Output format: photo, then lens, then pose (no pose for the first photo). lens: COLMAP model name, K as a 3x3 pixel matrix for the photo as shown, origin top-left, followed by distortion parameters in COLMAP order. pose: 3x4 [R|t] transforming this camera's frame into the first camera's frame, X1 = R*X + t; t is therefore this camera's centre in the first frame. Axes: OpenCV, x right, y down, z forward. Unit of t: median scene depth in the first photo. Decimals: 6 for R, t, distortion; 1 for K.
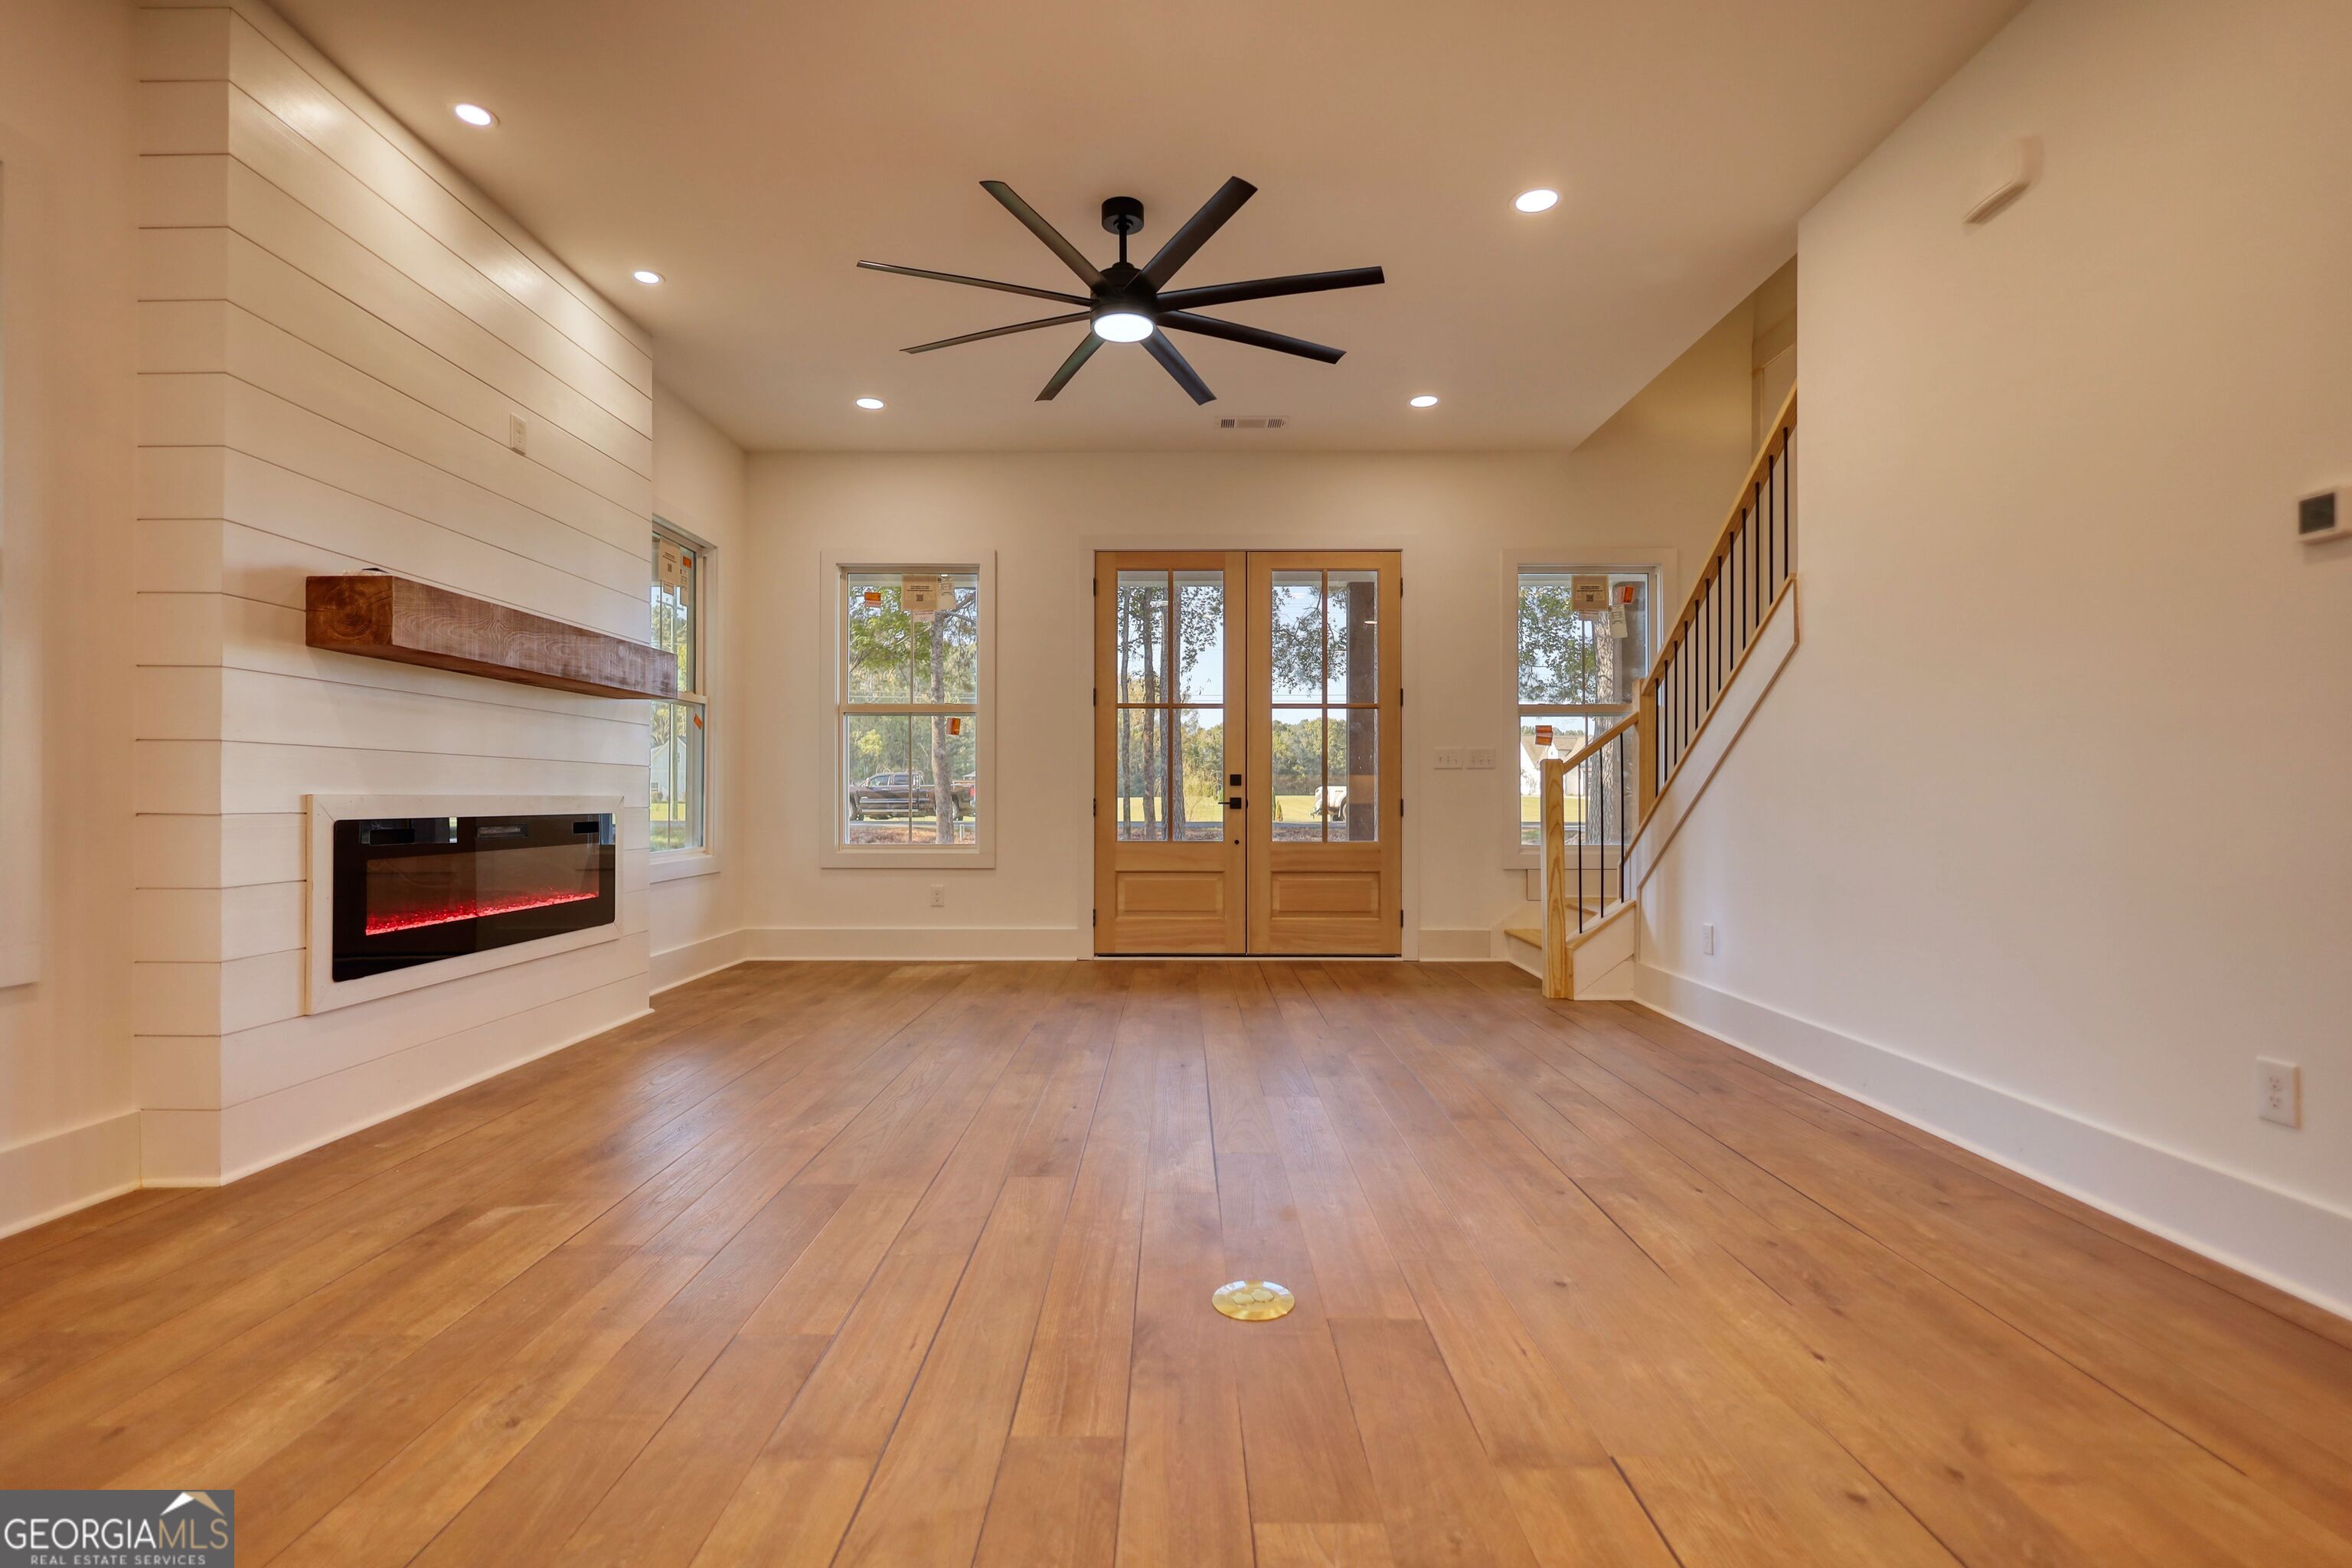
lens RADIAL K [[1087.9, 0, 1176.0], [0, 1087.9, 784.0], [0, 0, 1]] dist [0.000263, -0.000307]
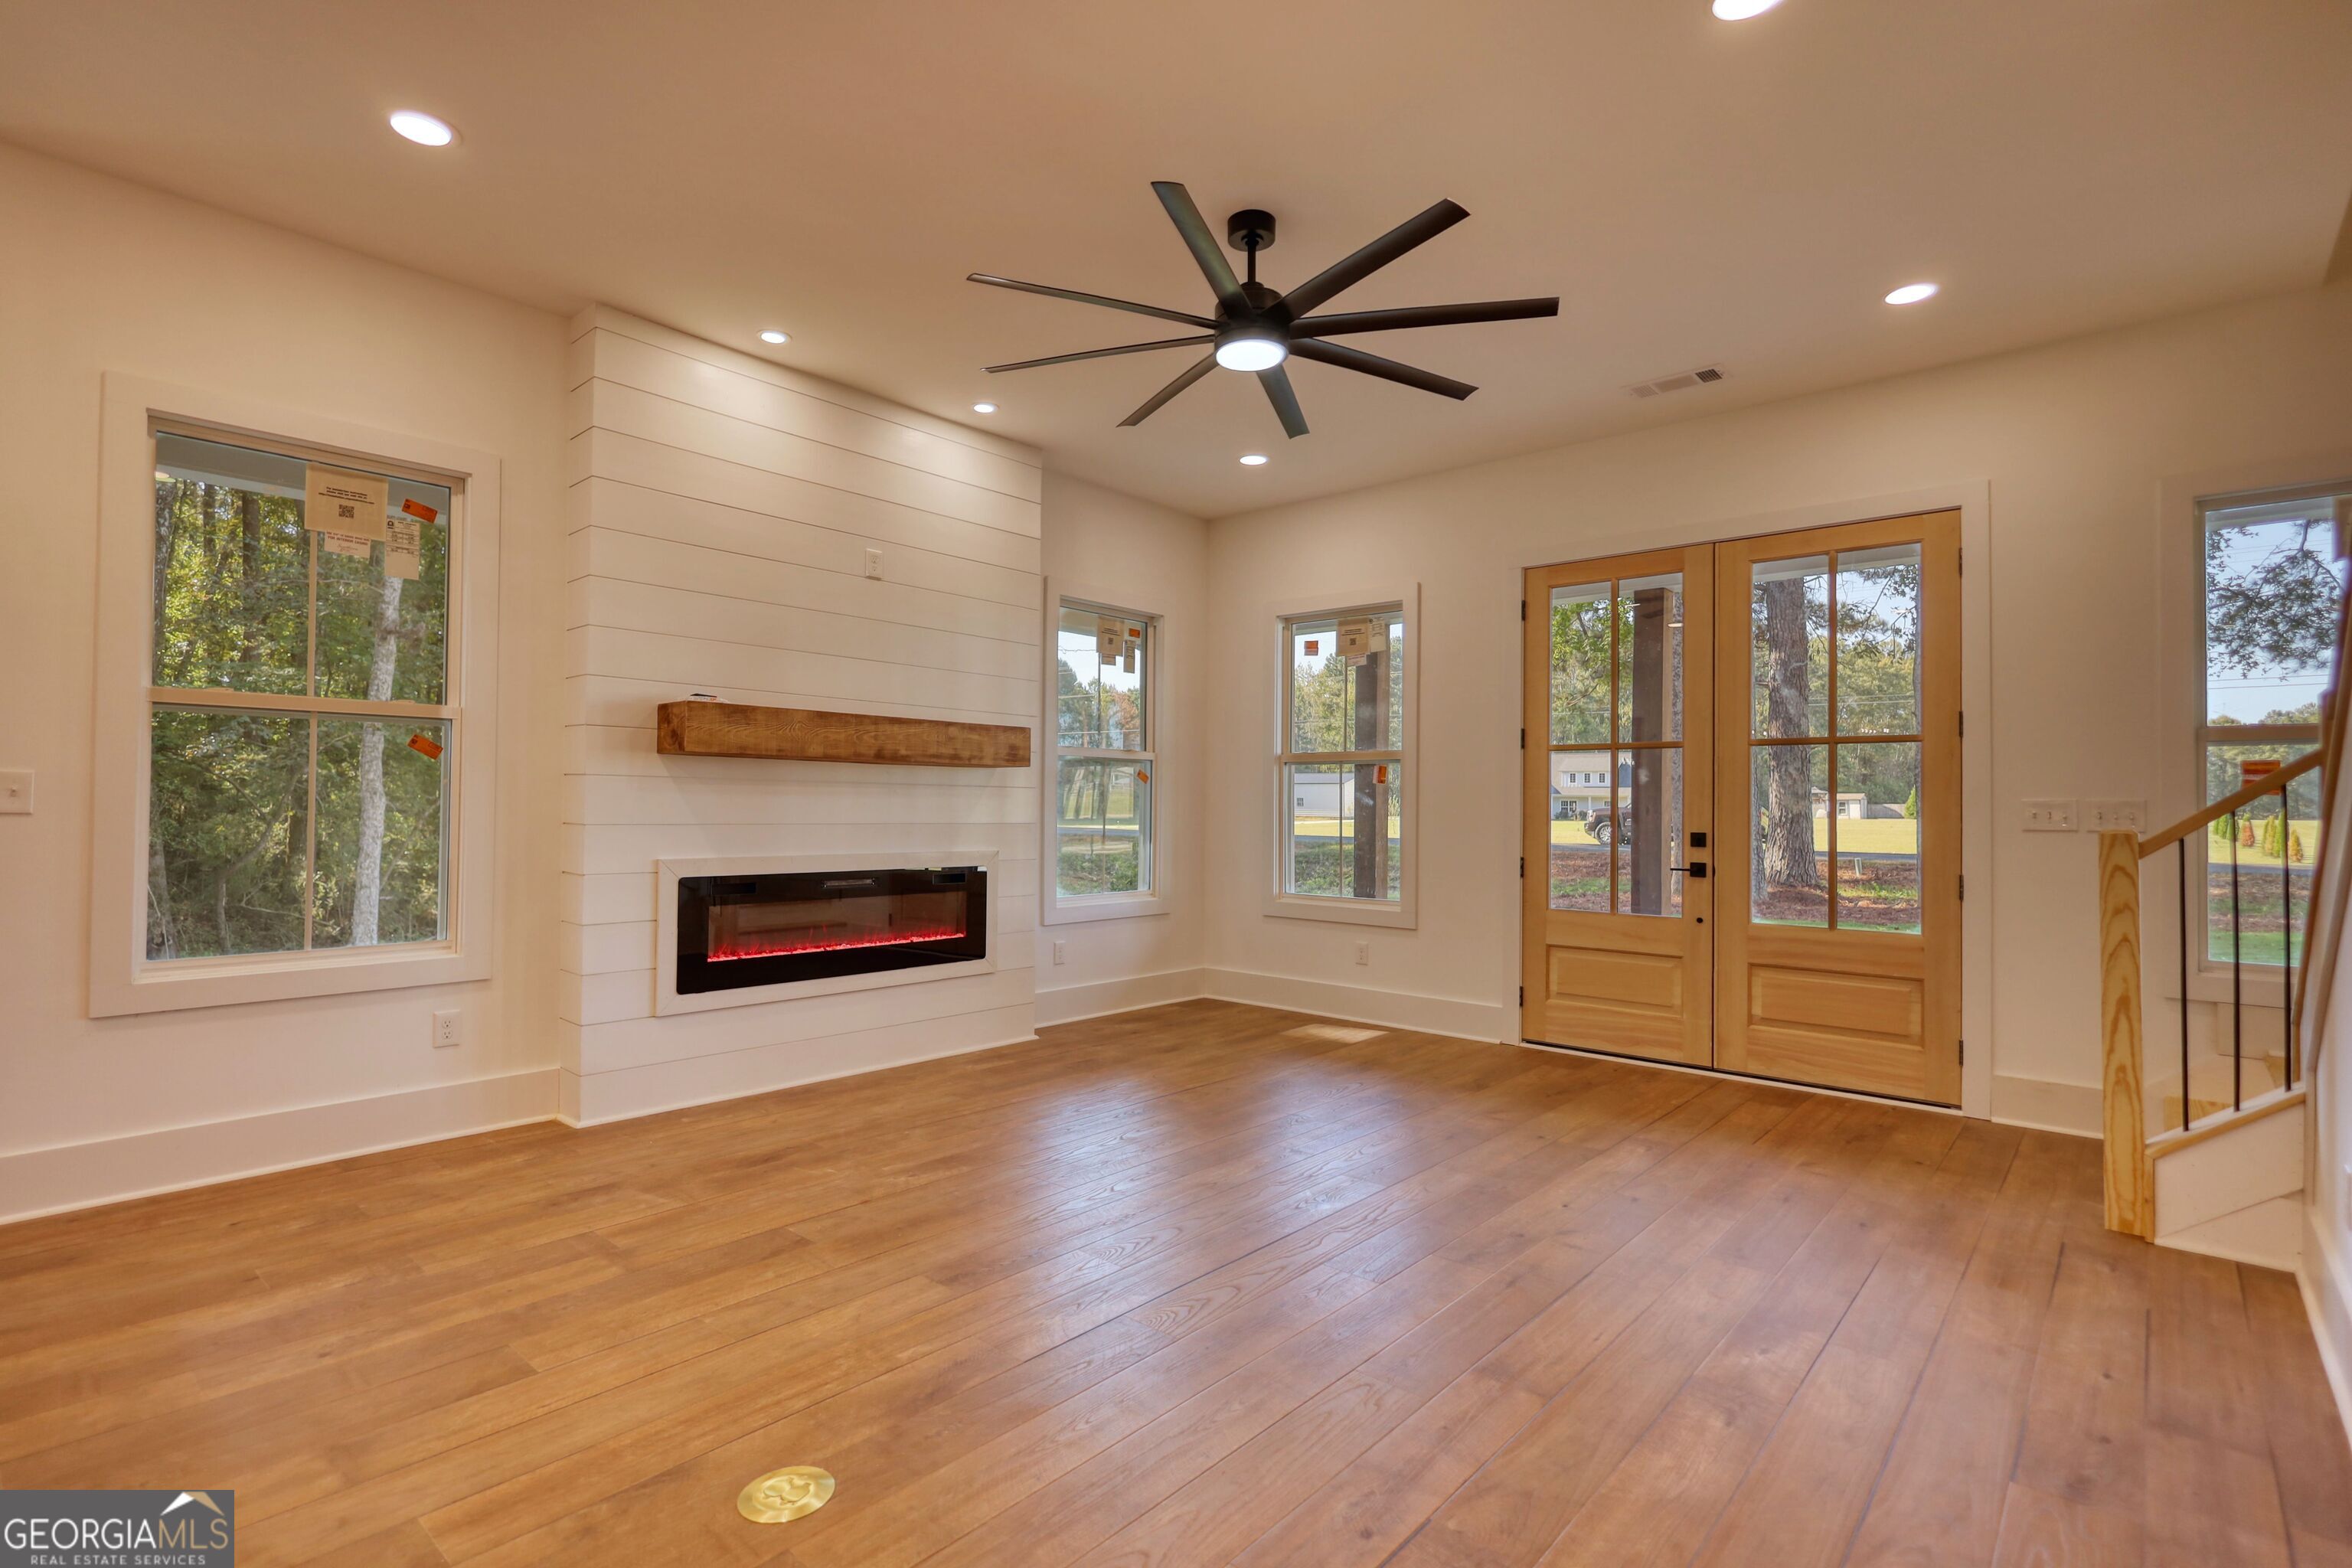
lens RADIAL K [[1103.9, 0, 1176.0], [0, 1103.9, 784.0], [0, 0, 1]] dist [0.000575, -0.000328]
pose [[0.754193, -0.005822, -0.656628, 0.508295], [-0.003223, 0.999916, -0.012567, -0.056689], [0.656645, 0.011594, 0.754110, 0.285981]]
